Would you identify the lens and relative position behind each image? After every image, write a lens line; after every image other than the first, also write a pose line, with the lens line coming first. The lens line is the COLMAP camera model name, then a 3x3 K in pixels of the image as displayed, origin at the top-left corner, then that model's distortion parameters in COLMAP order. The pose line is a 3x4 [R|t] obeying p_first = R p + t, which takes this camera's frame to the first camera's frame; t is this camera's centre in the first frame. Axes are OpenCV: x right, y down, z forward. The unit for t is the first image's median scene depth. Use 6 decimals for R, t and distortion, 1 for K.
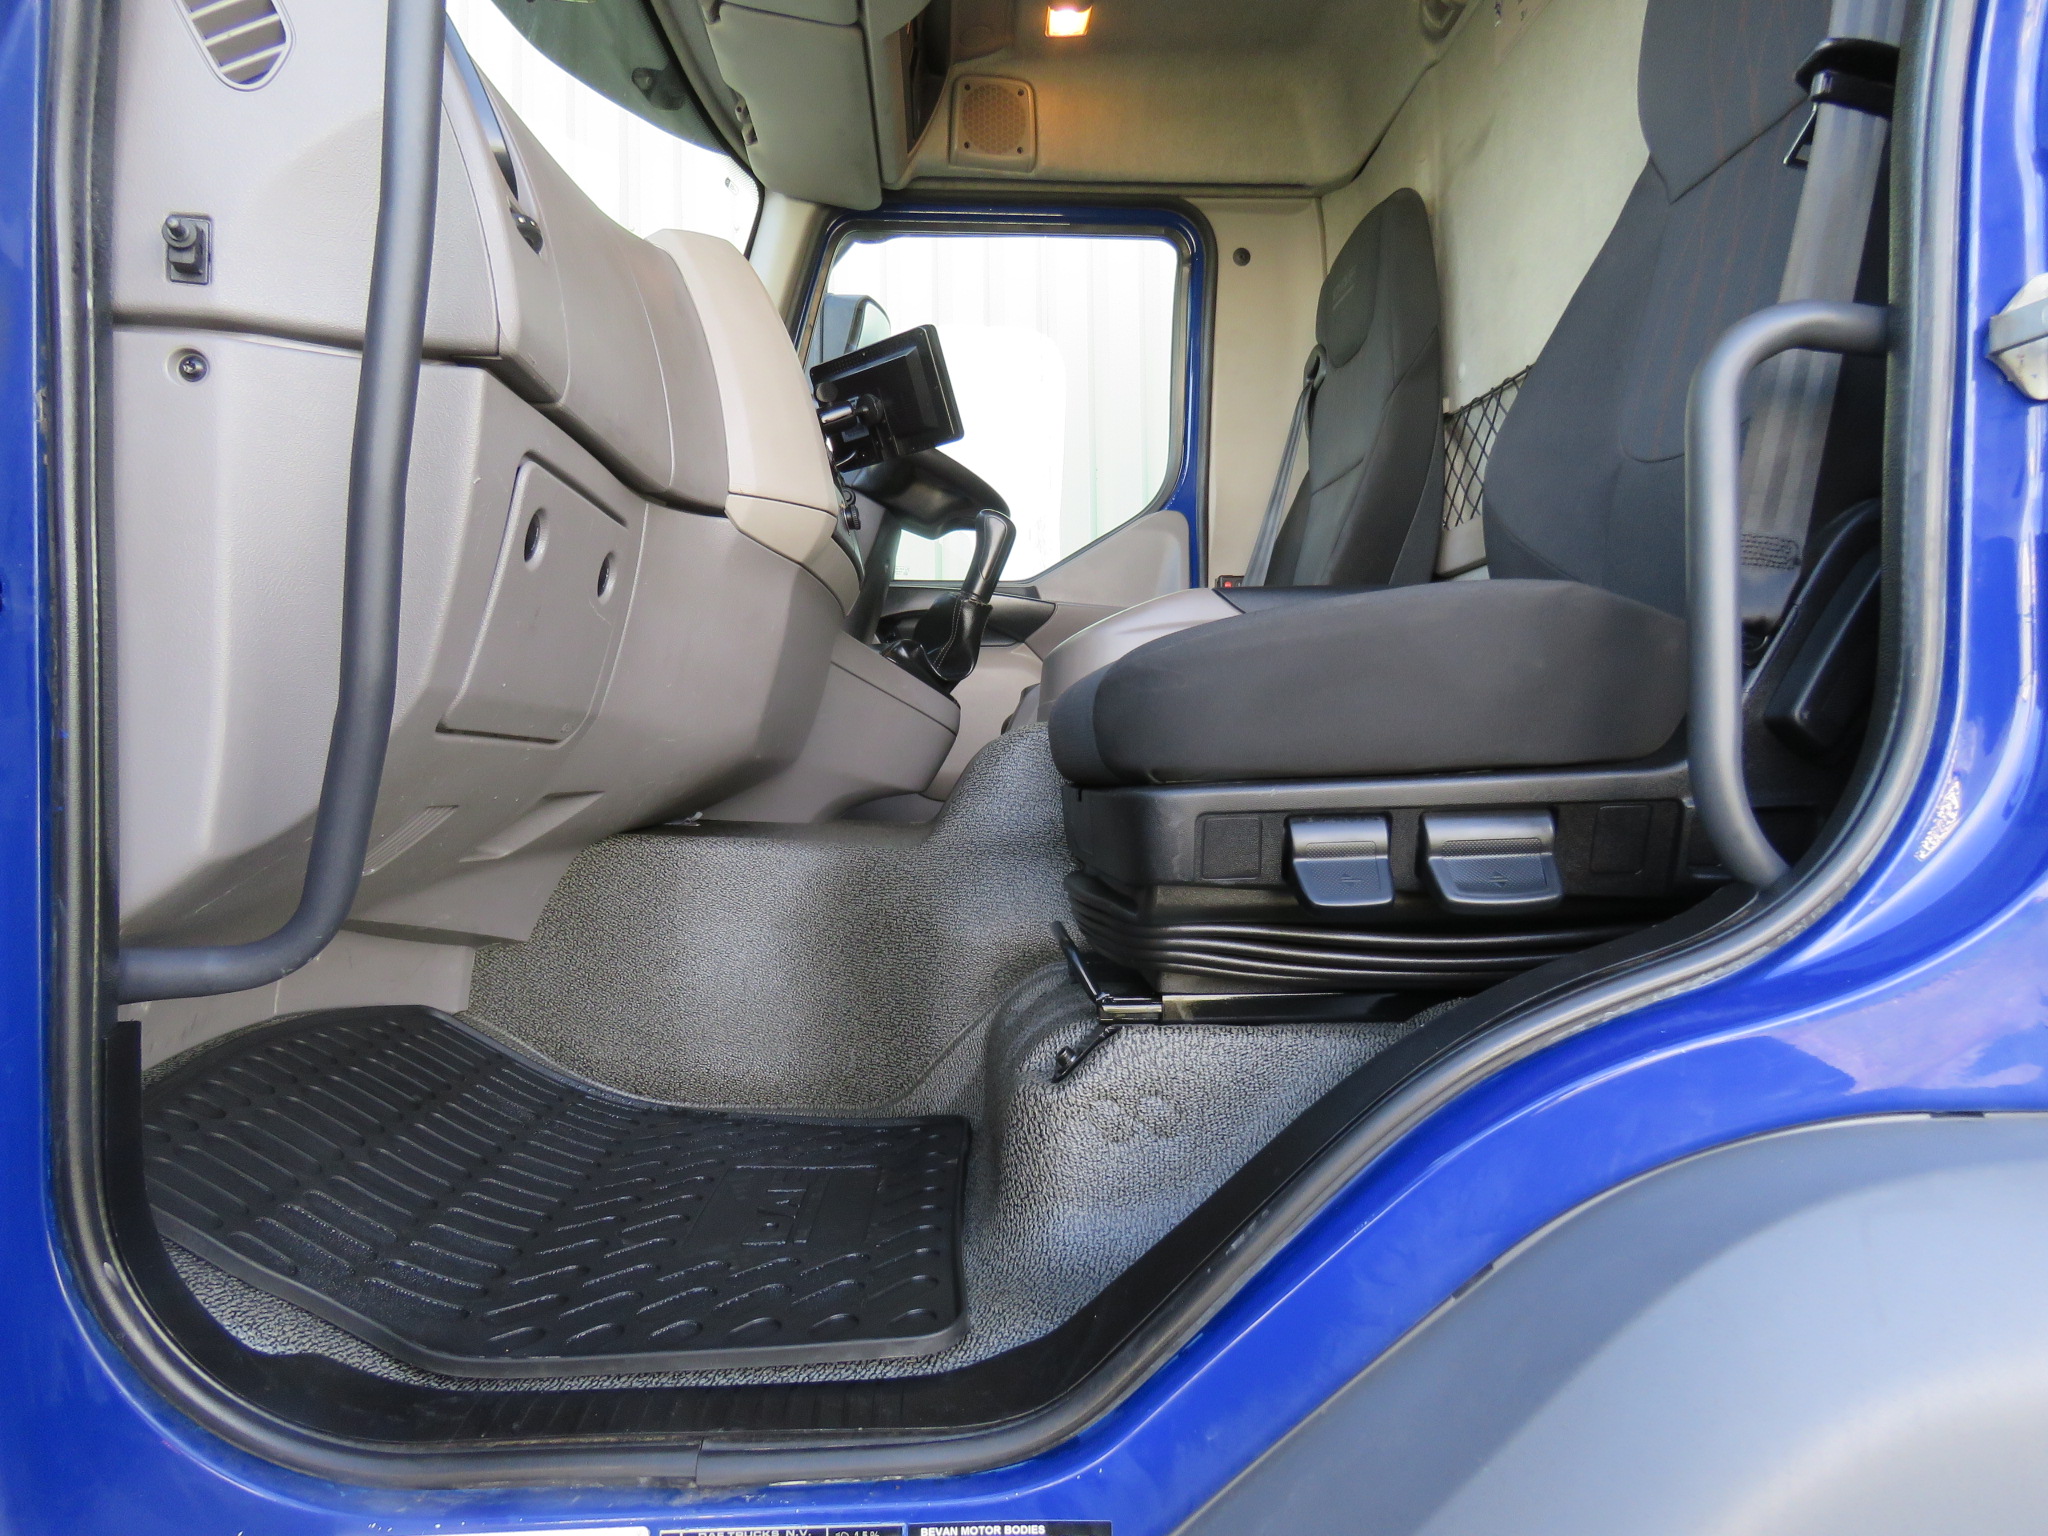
lens RADIAL K [[1264.2, 0, 1014.6], [0, 1264.2, 764.8], [0, 0, 1]] dist [0.037979, -0.057582]
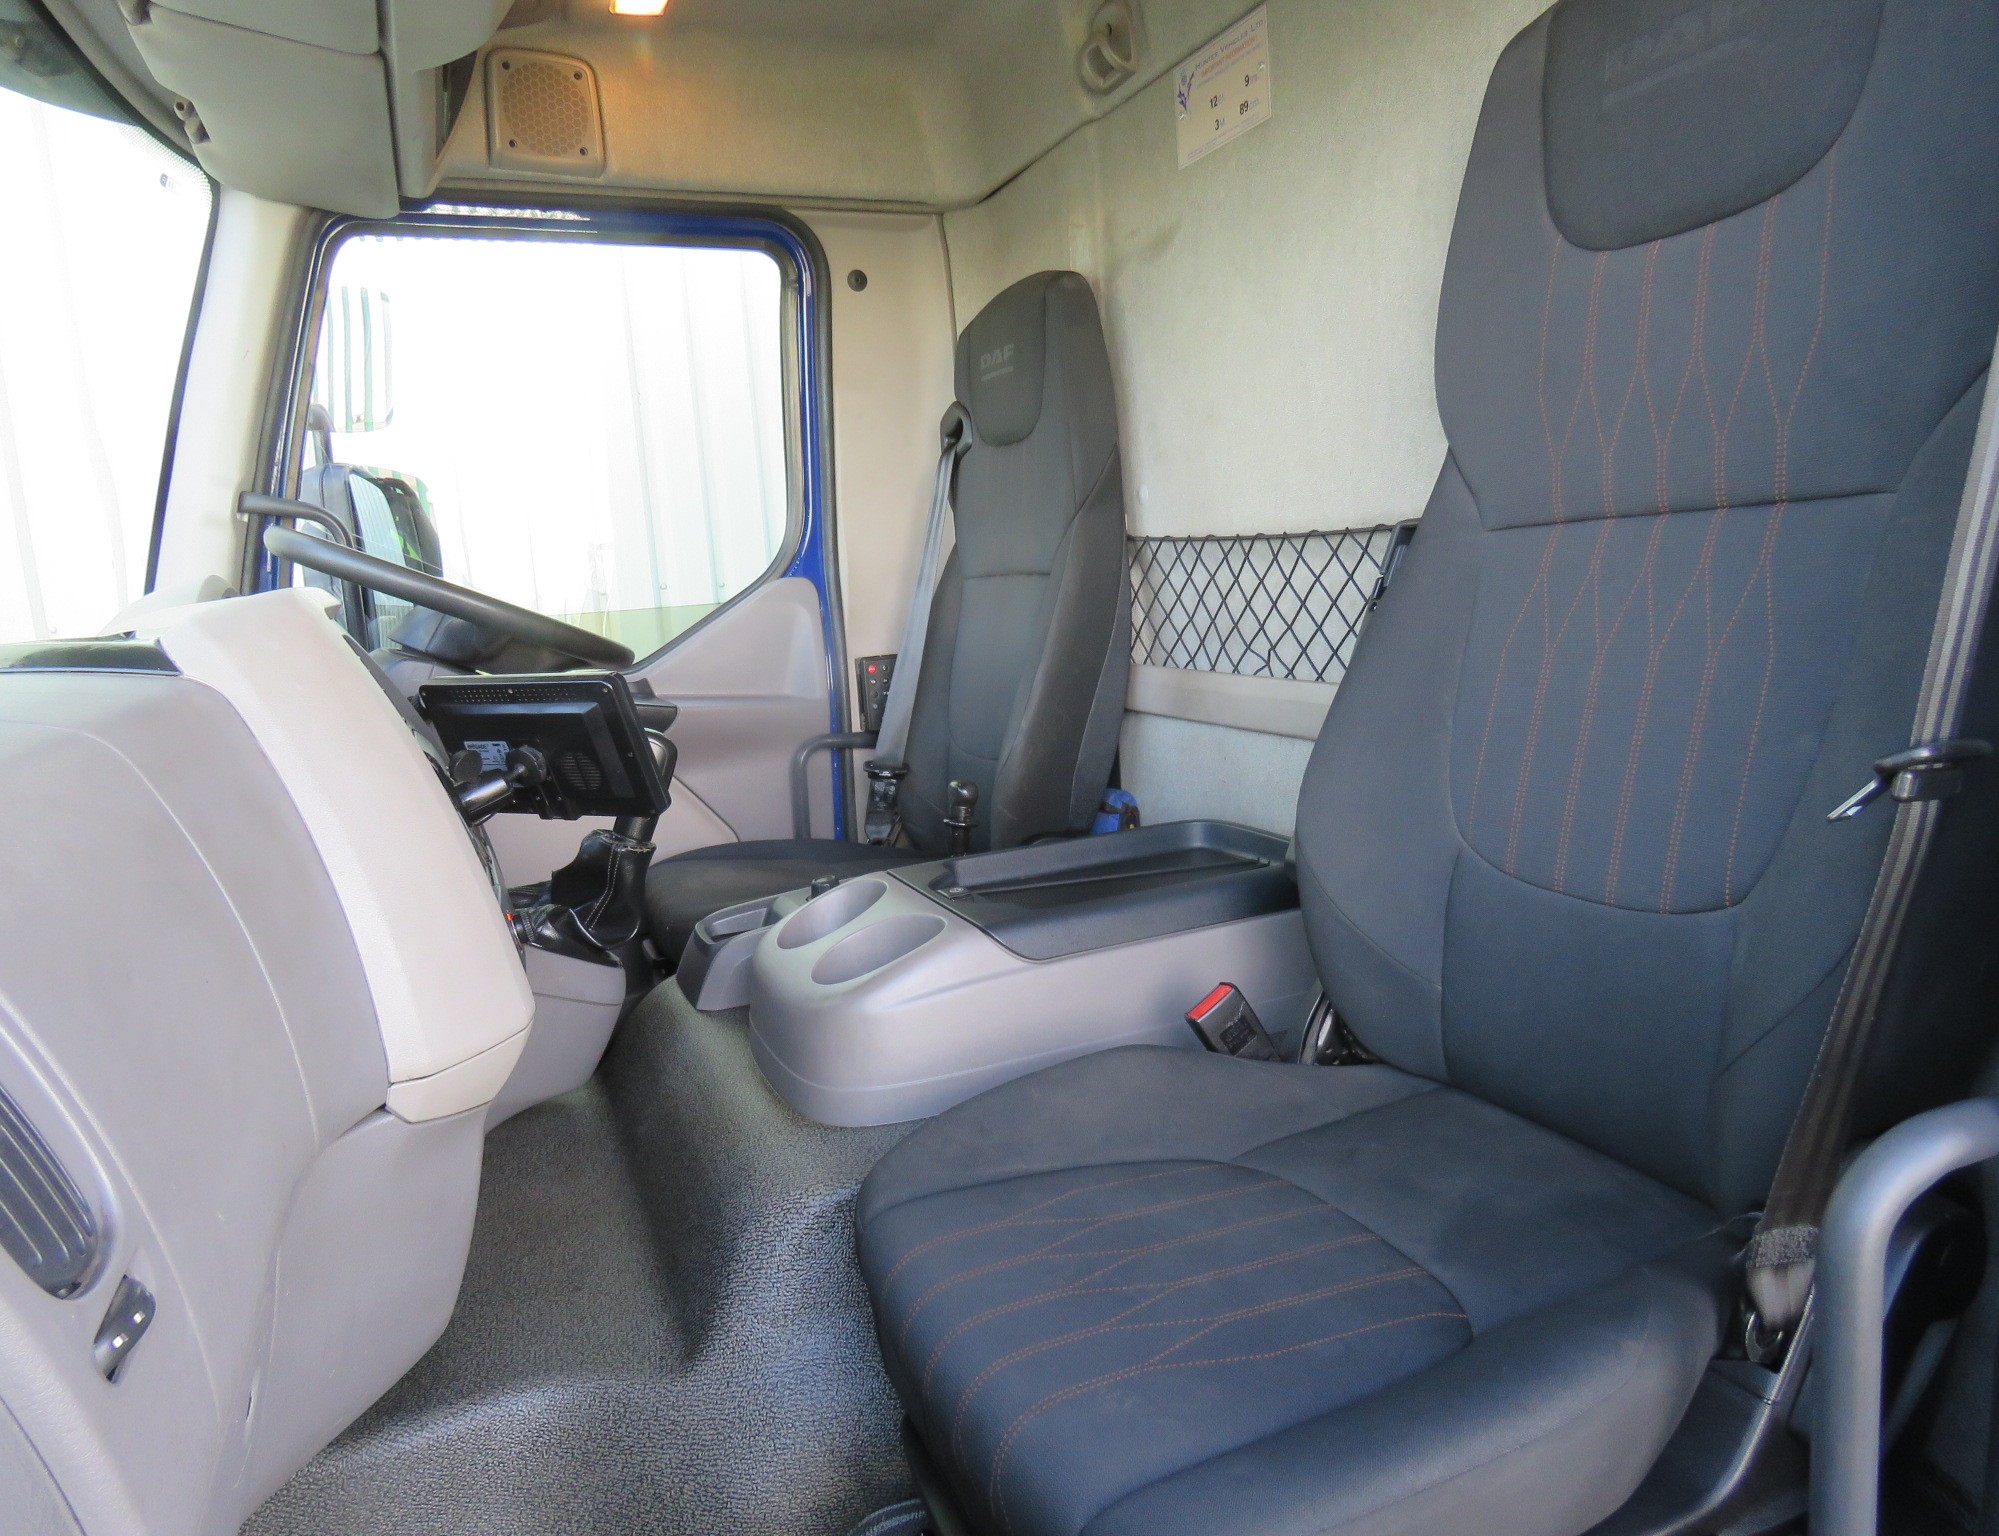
lens RADIAL K [[1285.9, 0, 999.5], [0, 1285.9, 768.0], [0, 0, 1]] dist [-0.017227, -0.000032]
pose [[0.934913, -0.104114, 0.339261, -0.063084], [0.053886, 0.986559, 0.154265, -0.216414], [-0.350763, -0.125943, 0.927957, 0.130372]]
